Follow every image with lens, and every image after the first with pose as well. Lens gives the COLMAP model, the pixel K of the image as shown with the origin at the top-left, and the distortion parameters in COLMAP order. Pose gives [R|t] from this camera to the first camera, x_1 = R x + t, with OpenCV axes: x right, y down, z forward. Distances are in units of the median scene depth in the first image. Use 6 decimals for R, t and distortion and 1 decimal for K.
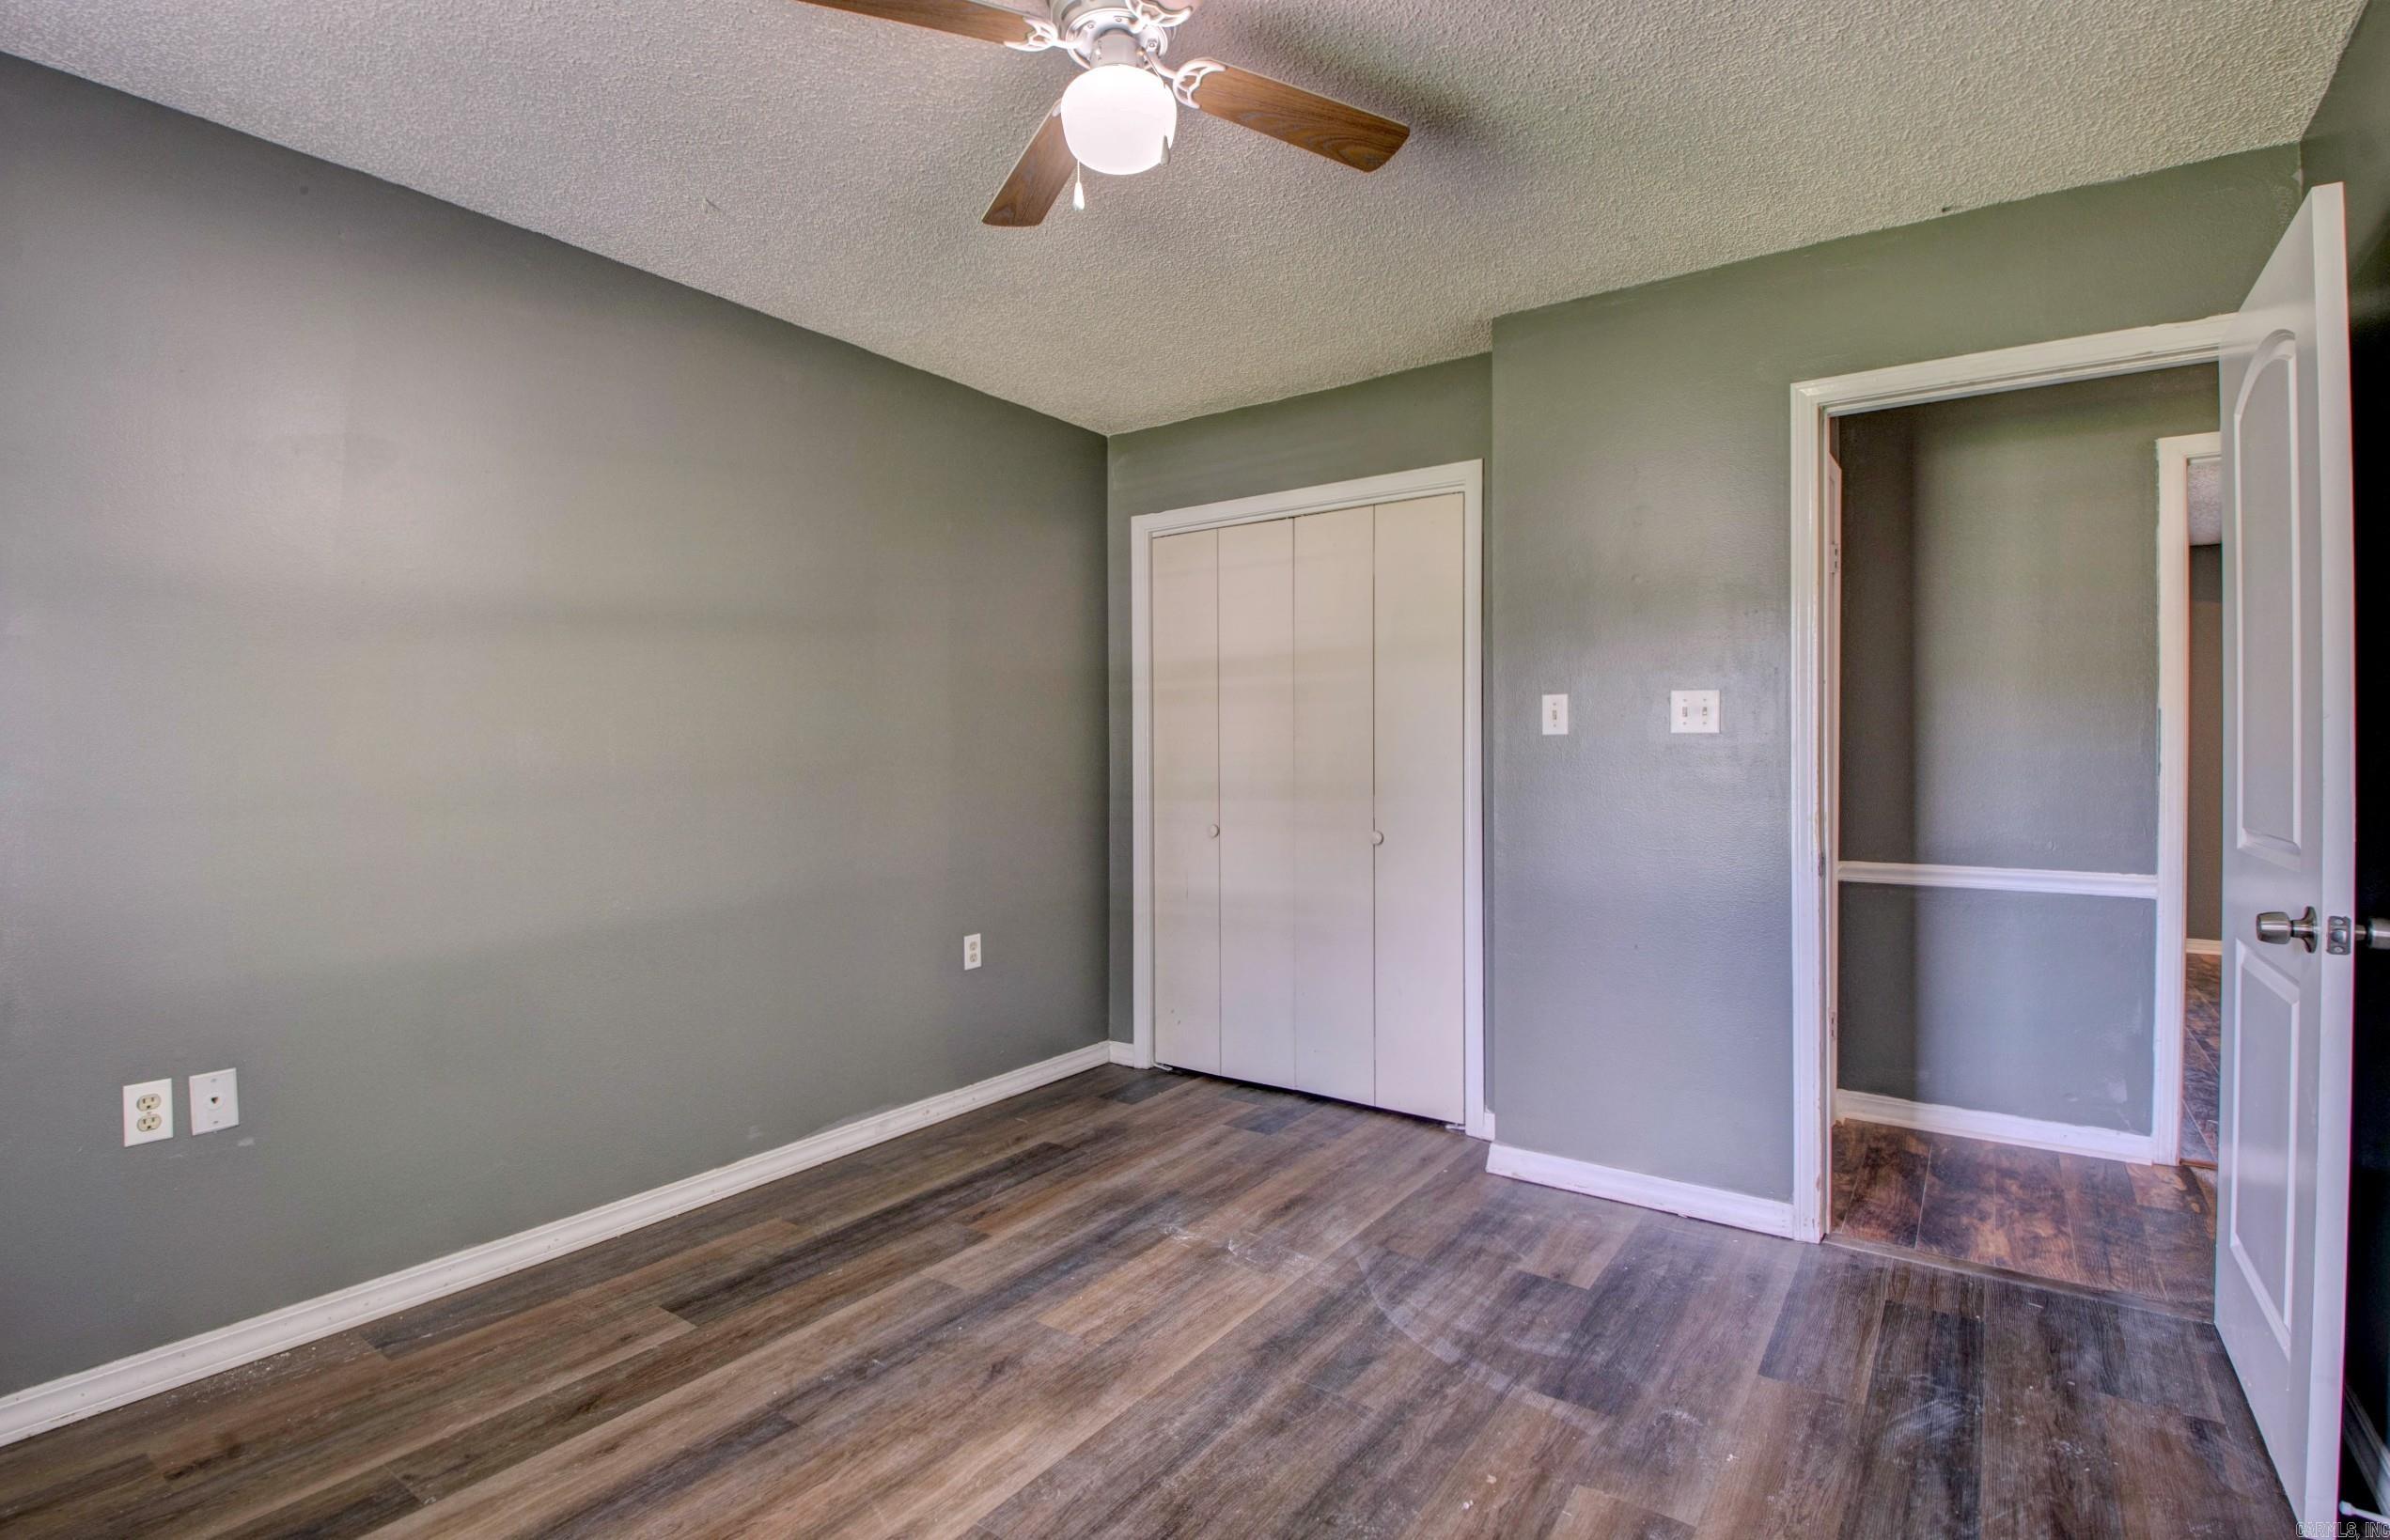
lens RADIAL K [[1116.1, 0, 1177.5], [0, 1116.1, 762.7], [0, 0, 1]] dist [0.006096, -0.018418]
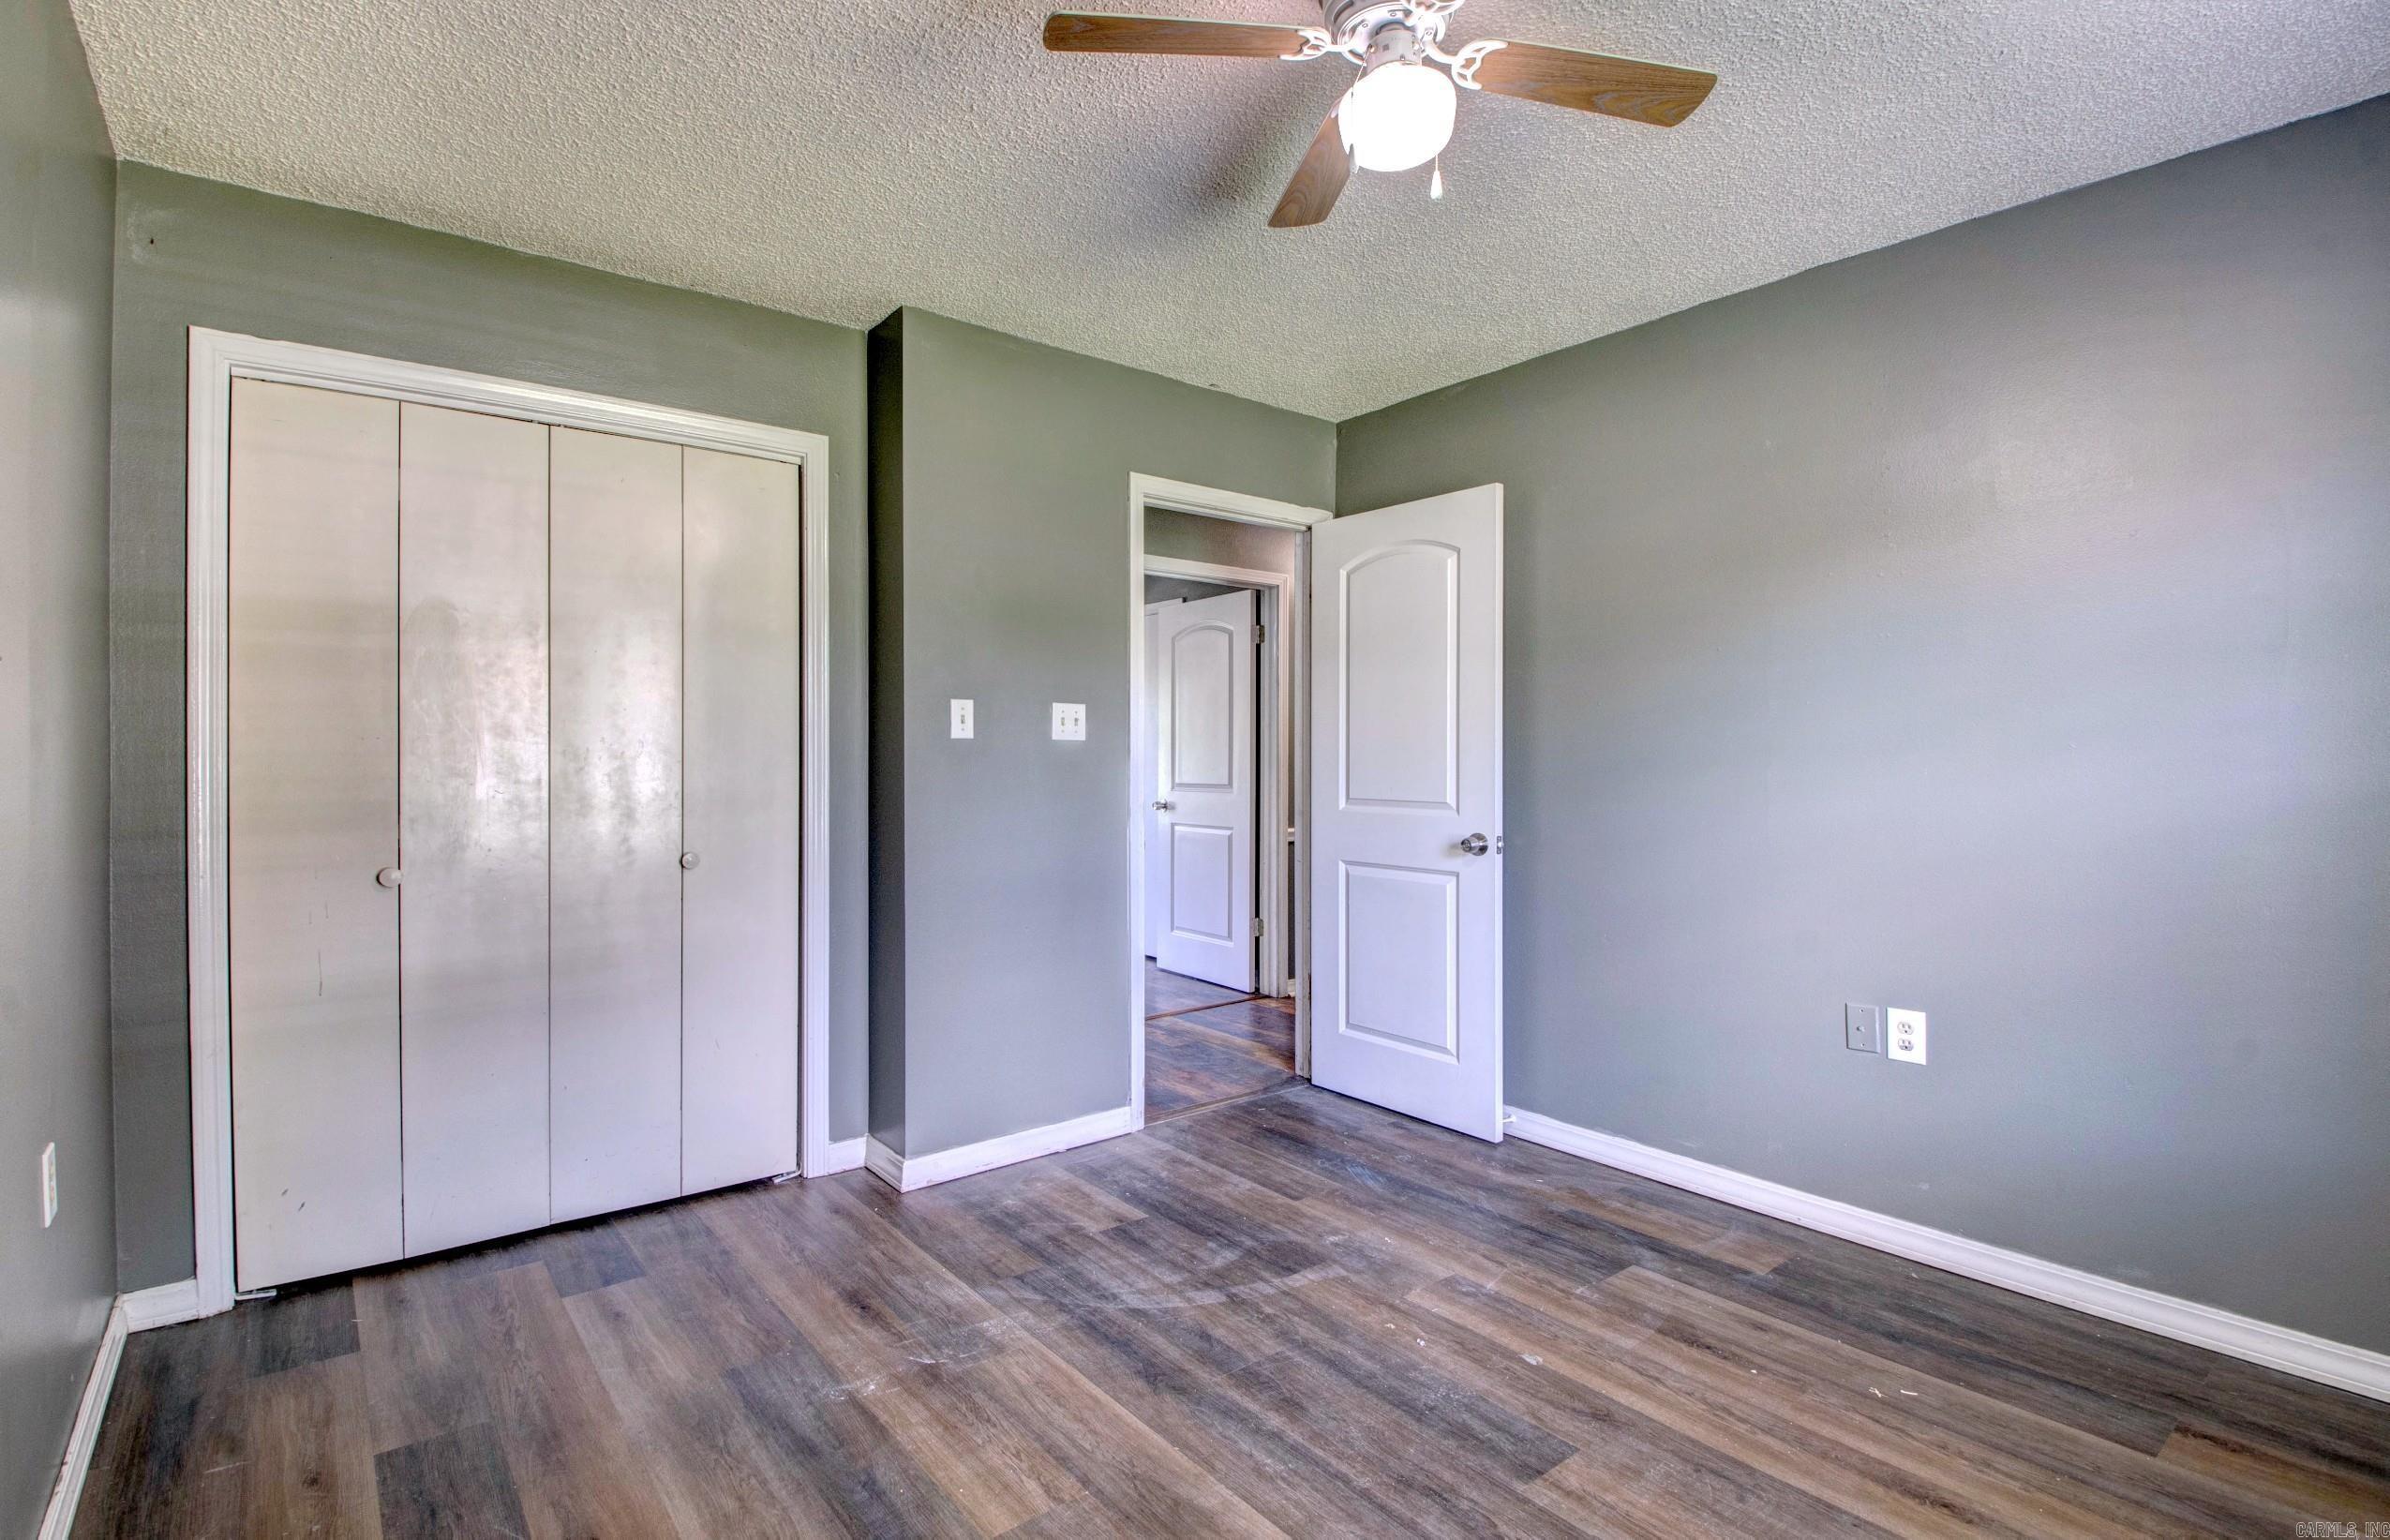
lens RADIAL K [[1116.3, 0, 1196.1], [0, 1116.3, 779.1], [0, 0, 1]] dist [0.006096, -0.018418]
pose [[0.271728, -0.018846, 0.962189, -0.667276], [0.007119, 0.999820, 0.017573, -0.004838], [-0.962348, 0.002075, 0.271814, 0.577776]]
